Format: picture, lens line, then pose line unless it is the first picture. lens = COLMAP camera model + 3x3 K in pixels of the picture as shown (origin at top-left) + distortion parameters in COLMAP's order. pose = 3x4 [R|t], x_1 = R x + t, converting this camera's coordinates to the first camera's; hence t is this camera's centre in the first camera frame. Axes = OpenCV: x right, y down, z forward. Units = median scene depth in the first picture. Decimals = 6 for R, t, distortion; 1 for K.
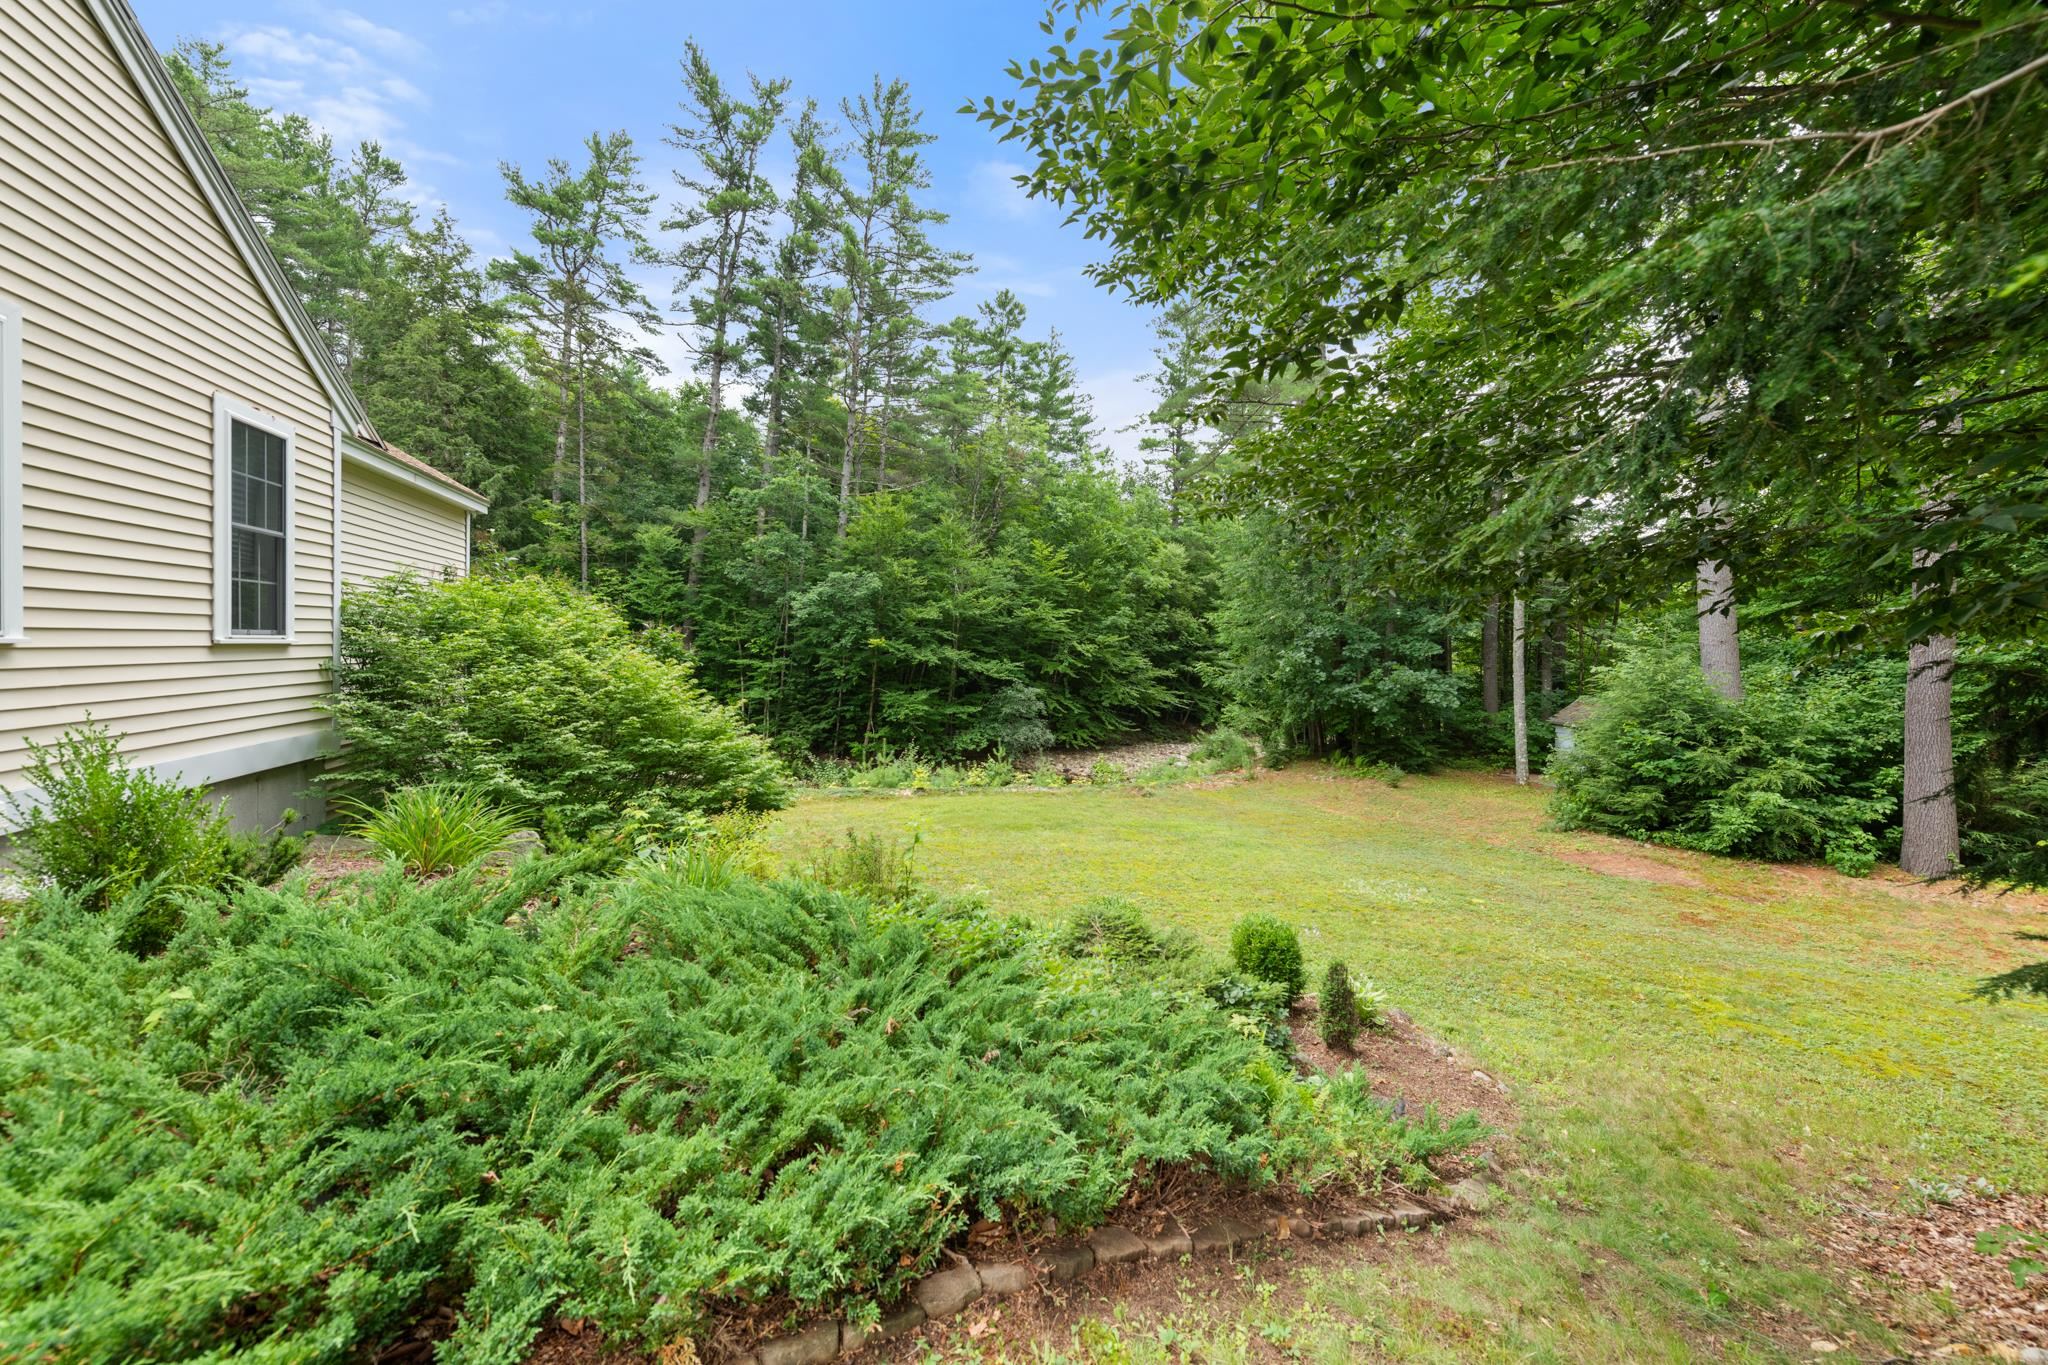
lens RADIAL K [[809.5, 0, 1035.4], [0, 809.5, 654.0], [0, 0, 1]] dist [0.018814, -0.006195]
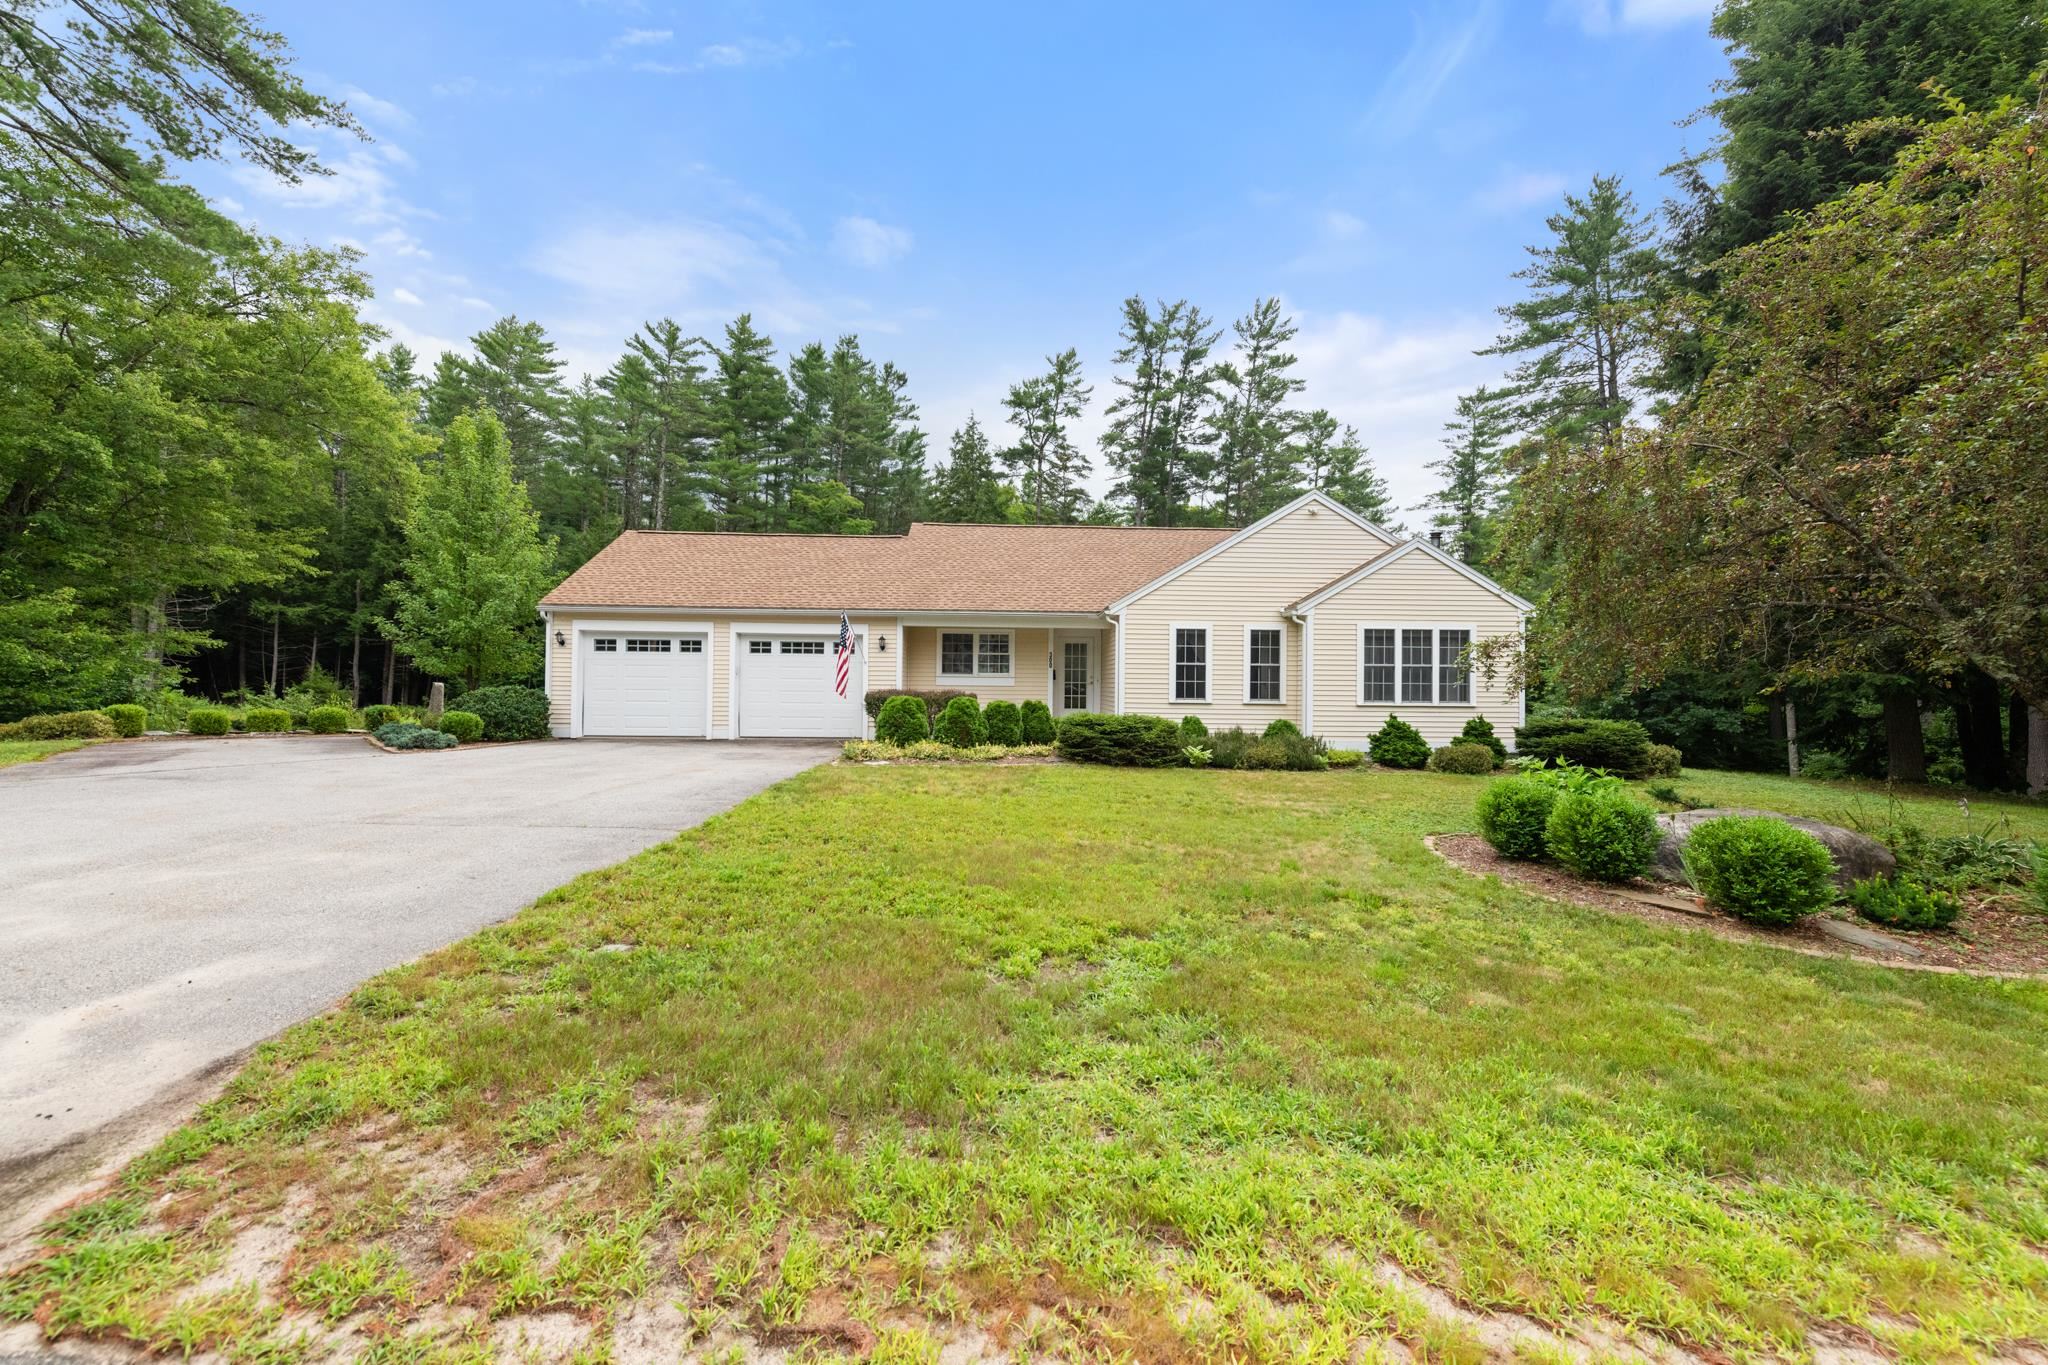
lens RADIAL K [[797.9, 0, 1030.4], [0, 797.9, 670.8], [0, 0, 1]] dist [0.017876, -0.006056]
pose [[0.965851, -0.010758, -0.258875, -0.206581], [0.005222, 0.999743, -0.022062, -0.013700], [0.259046, 0.019956, 0.965659, -0.442088]]
